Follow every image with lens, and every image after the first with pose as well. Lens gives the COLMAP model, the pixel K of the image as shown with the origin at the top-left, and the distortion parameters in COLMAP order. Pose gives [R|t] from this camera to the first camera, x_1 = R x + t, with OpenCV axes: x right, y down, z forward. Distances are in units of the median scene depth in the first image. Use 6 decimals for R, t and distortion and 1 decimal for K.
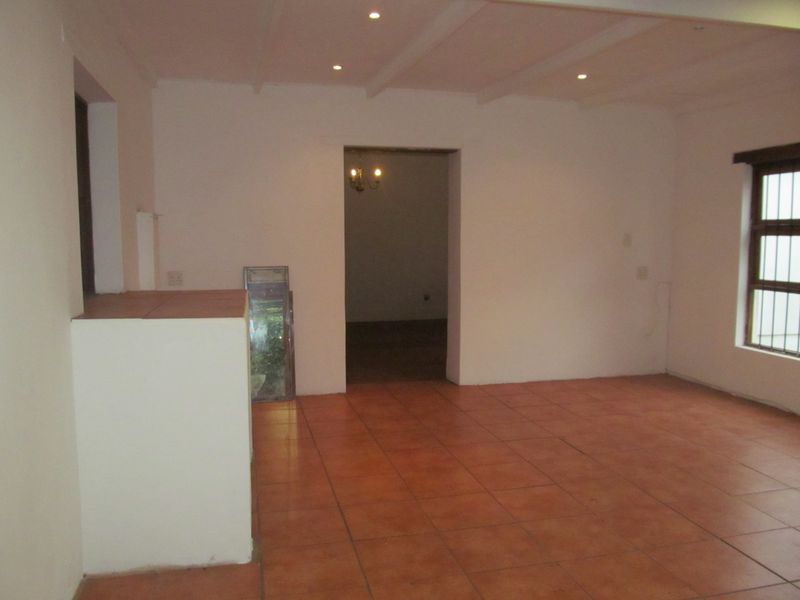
lens RADIAL K [[674.1, 0, 400.3], [0, 674.1, 300.3], [0, 0, 1]] dist [-0.046366, -0.000342]
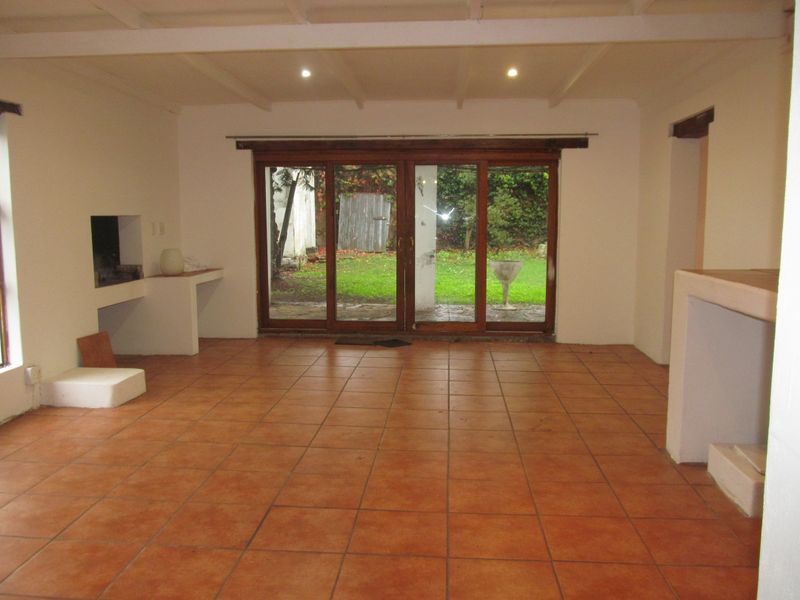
lens RADIAL K [[674.1, 0, 399.9], [0, 674.1, 299.8], [0, 0, 1]] dist [-0.046366, -0.000342]
pose [[-0.951704, -0.047605, 0.303302, -0.083019], [0.019757, 0.976361, 0.215241, -0.174882], [-0.306379, 0.210838, -0.928267, 1.901290]]
